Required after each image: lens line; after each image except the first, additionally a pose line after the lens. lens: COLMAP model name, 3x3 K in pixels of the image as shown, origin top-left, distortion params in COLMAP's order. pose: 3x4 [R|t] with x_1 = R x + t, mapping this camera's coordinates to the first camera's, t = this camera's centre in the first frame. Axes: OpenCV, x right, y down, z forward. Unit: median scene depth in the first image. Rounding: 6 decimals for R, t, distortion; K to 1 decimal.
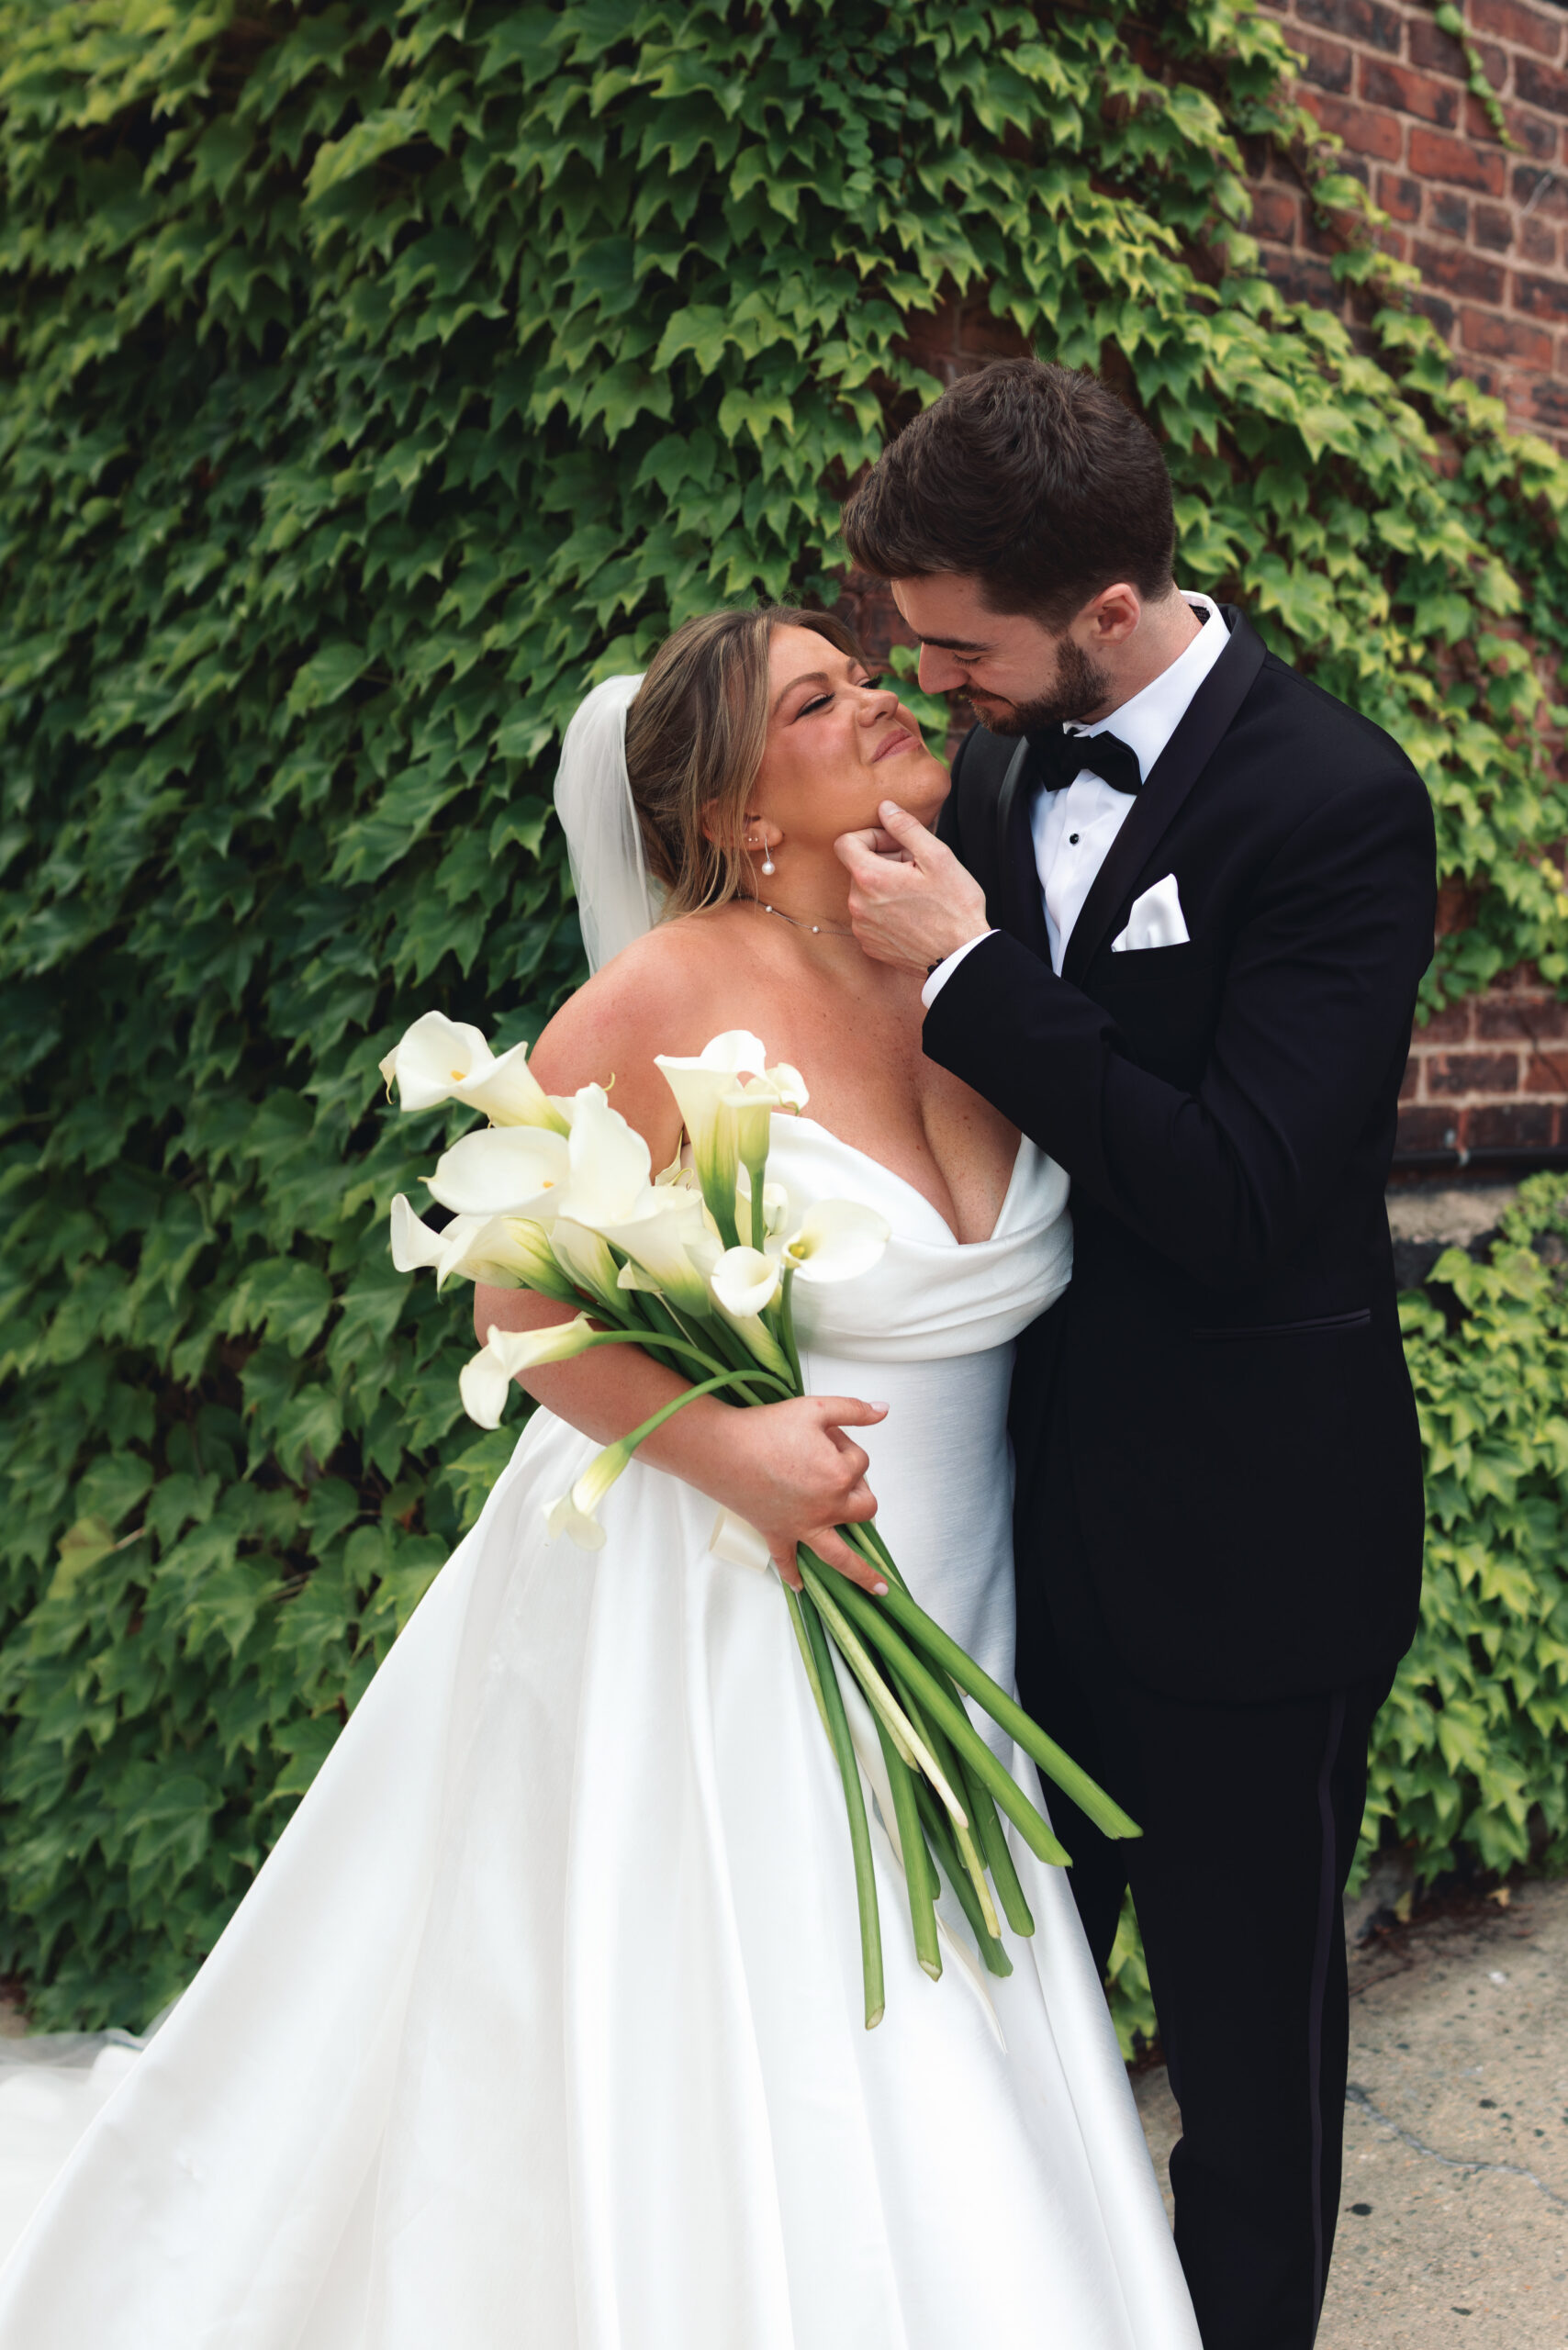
lens RADIAL K [[2778.0, 0, 784.0], [0, 2778.0, 1175.0], [0, 0, 1]] dist [0.082940, -0.557300]
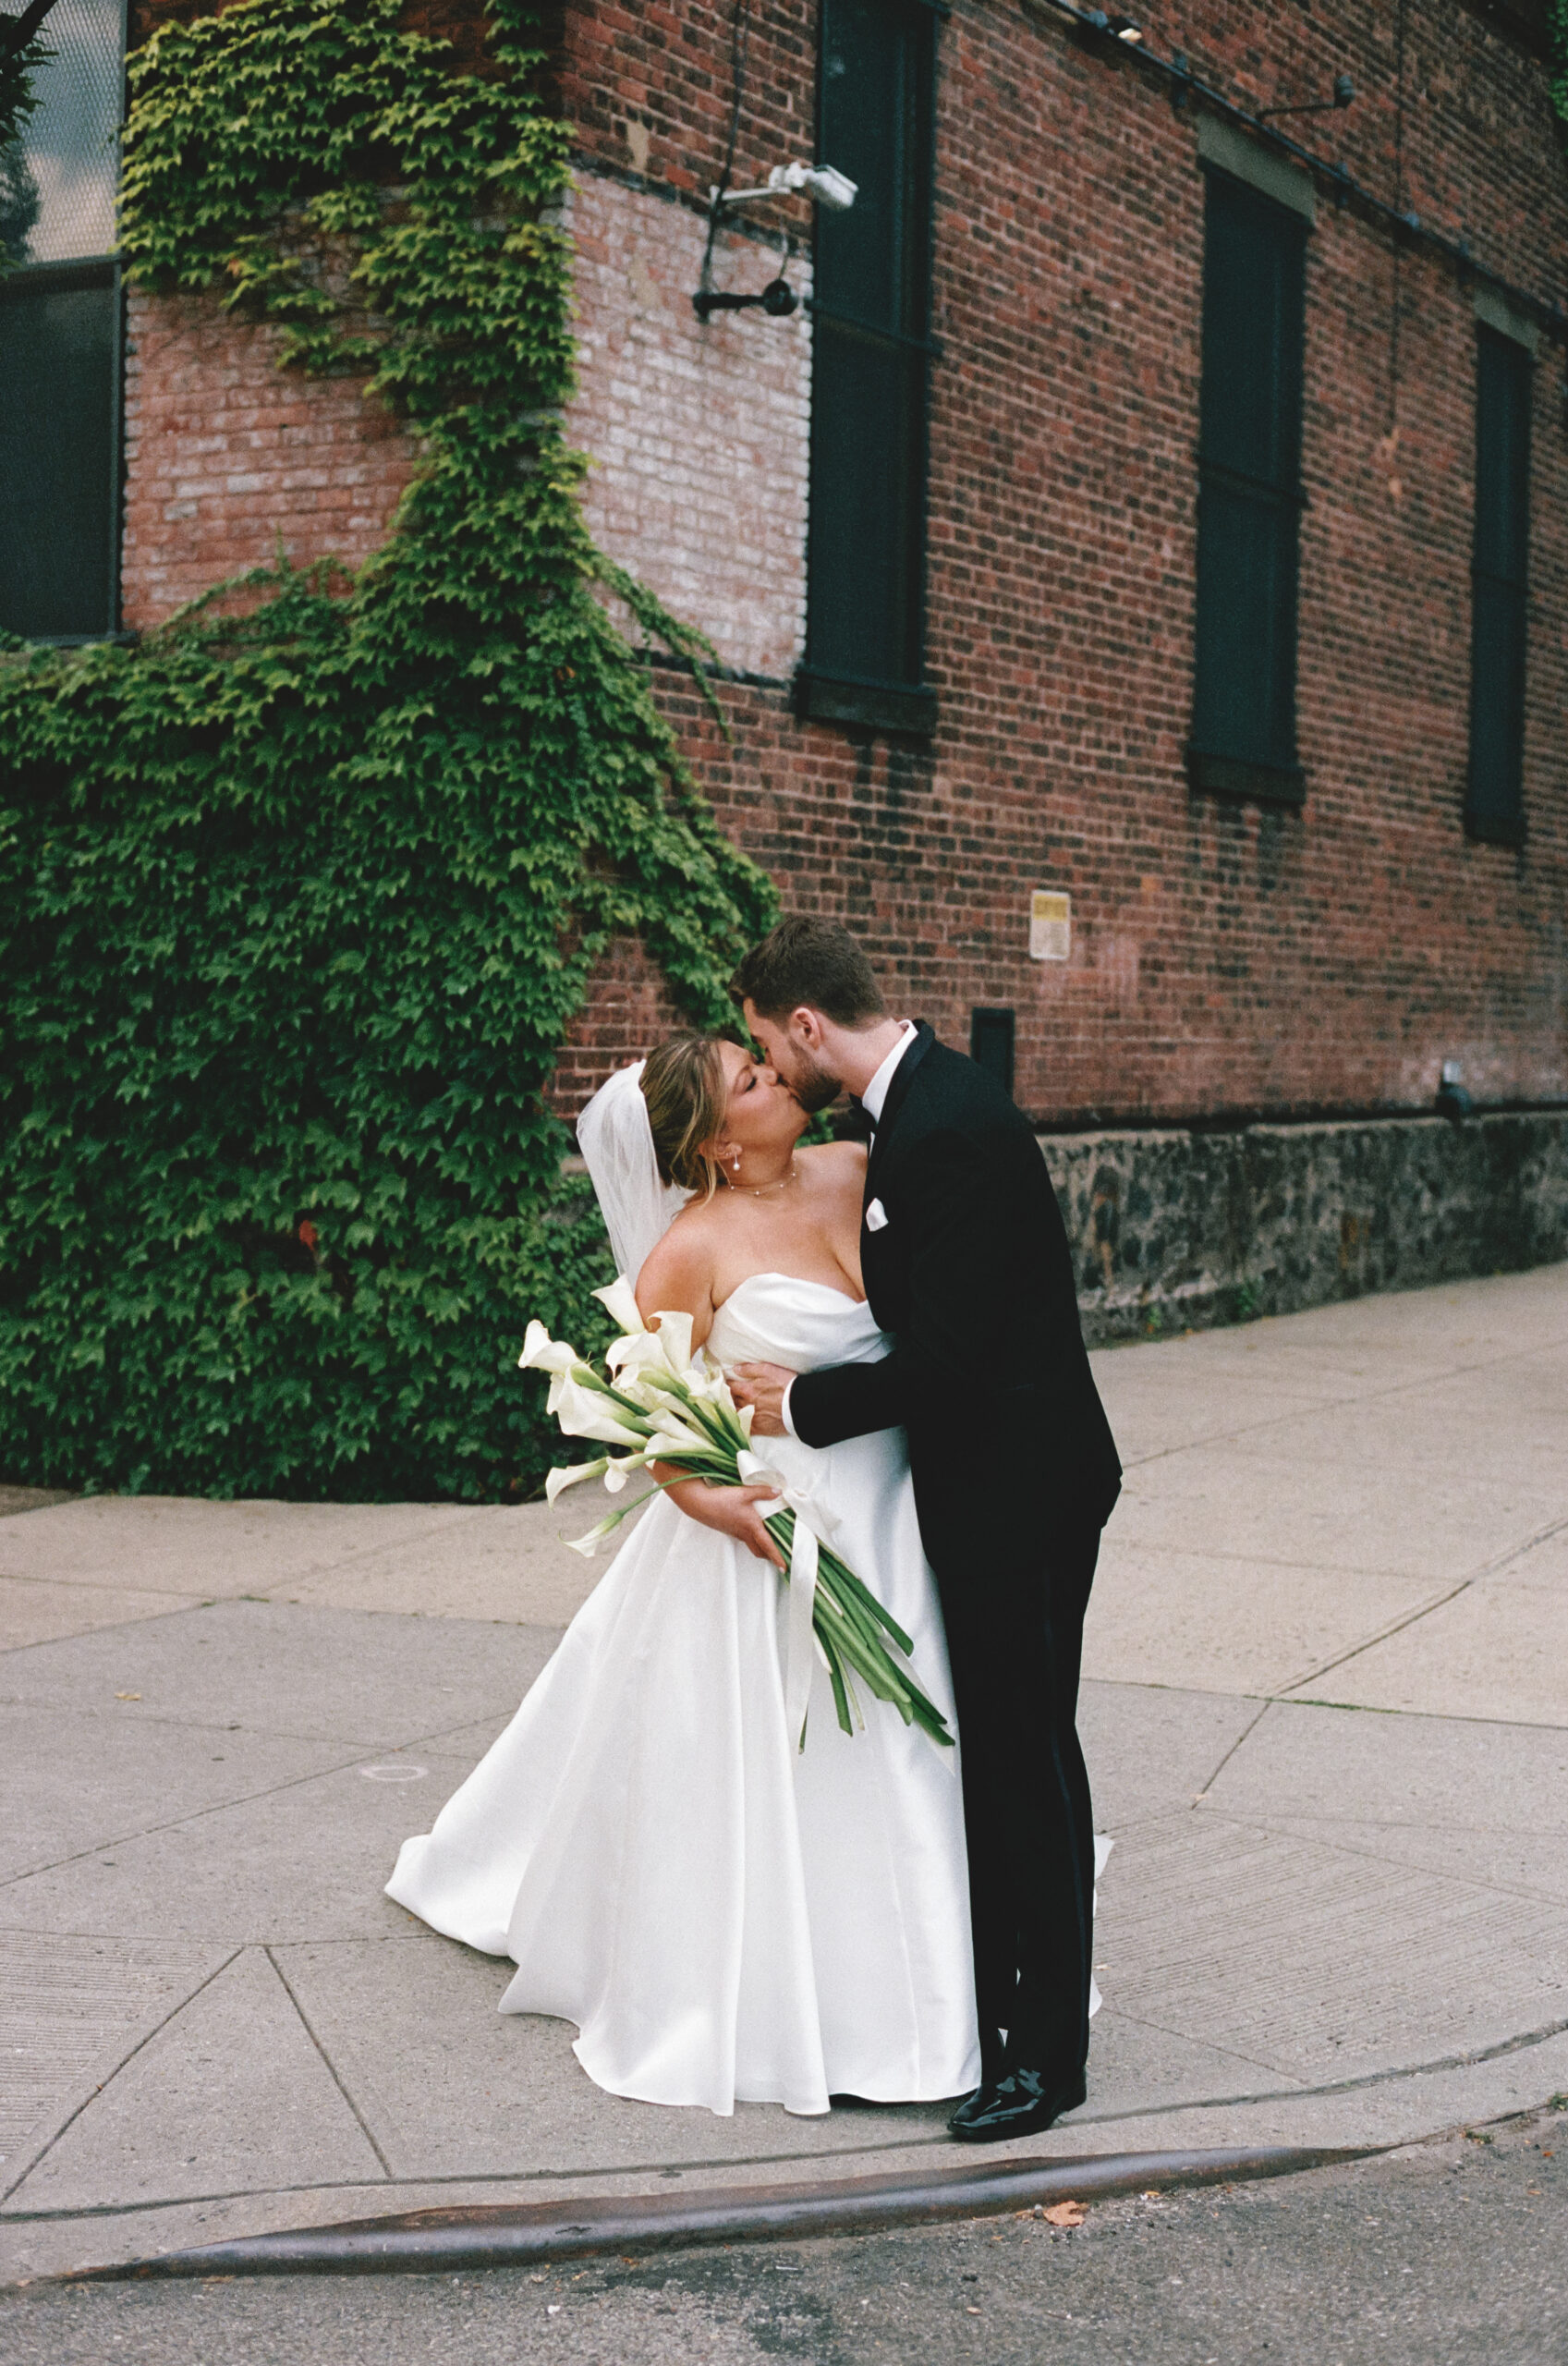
lens RADIAL K [[2458.1, 0, 784.0], [0, 2458.1, 1183.0], [0, 0, 1]] dist [-0.006575, 0.006324]
pose [[0.933420, -0.039868, 0.356564, -0.580860], [0.050734, 0.998488, -0.021171, 0.099187], [-0.355180, 0.037851, 0.934031, -1.265015]]
